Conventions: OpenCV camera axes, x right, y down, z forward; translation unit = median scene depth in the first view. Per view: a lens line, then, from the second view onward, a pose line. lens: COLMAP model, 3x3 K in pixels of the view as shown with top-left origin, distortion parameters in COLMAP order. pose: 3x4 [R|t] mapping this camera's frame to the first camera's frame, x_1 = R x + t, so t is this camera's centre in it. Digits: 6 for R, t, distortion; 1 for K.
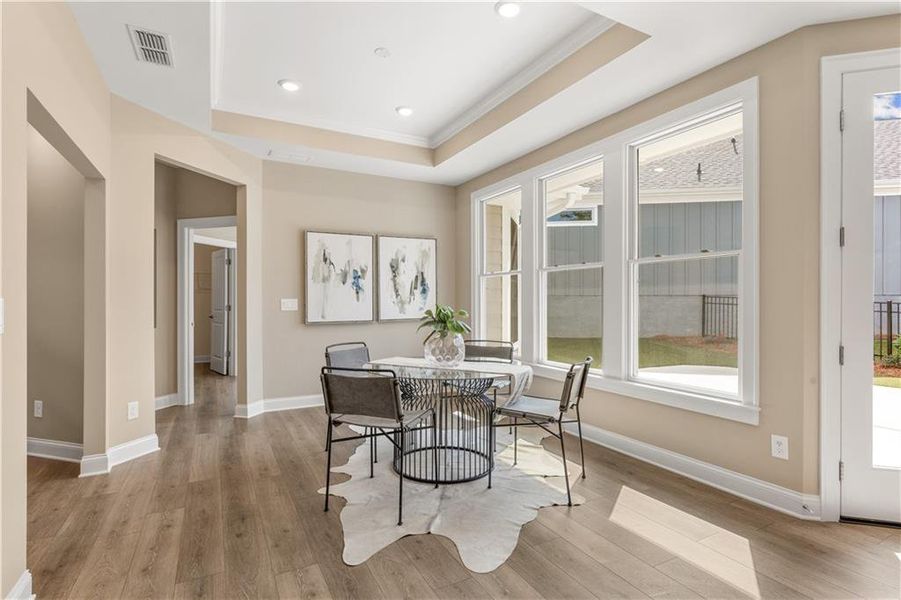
lens RADIAL K [[446.9, 0, 451.9], [0, 446.9, 302.1], [0, 0, 1]] dist [-0.000011, -0.000521]
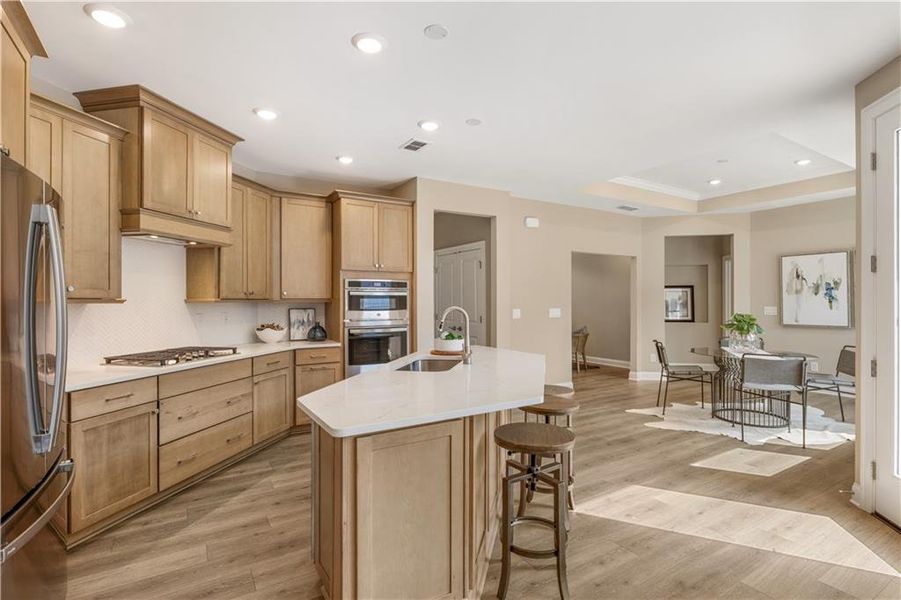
lens RADIAL K [[446.9, 0, 453.4], [0, 446.9, 299.3], [0, 0, 1]] dist [-0.000011, -0.000521]
pose [[0.059693, -0.003688, -0.998210, 0.944838], [0.002209, 0.999991, -0.003562, -0.026916], [0.998214, -0.001992, 0.059701, -0.064662]]
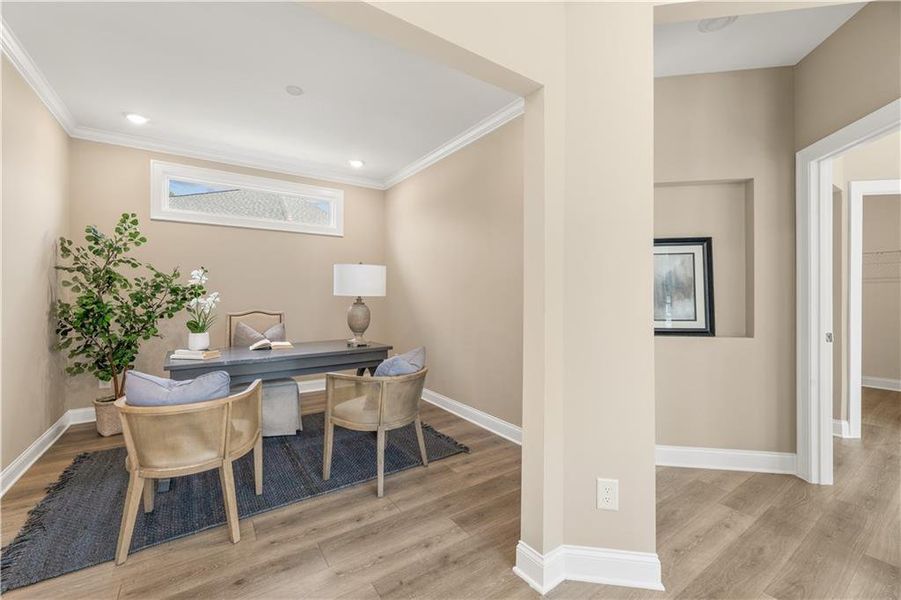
lens RADIAL K [[372.3, 0, 453.4], [0, 372.3, 296.6], [0, 0, 1]] dist [-0.003693, -0.000145]
pose [[0.103496, 0.002957, -0.994626, -0.187394], [0.004427, 0.999984, 0.003433, -0.002833], [0.994620, -0.004759, 0.103481, 0.517189]]
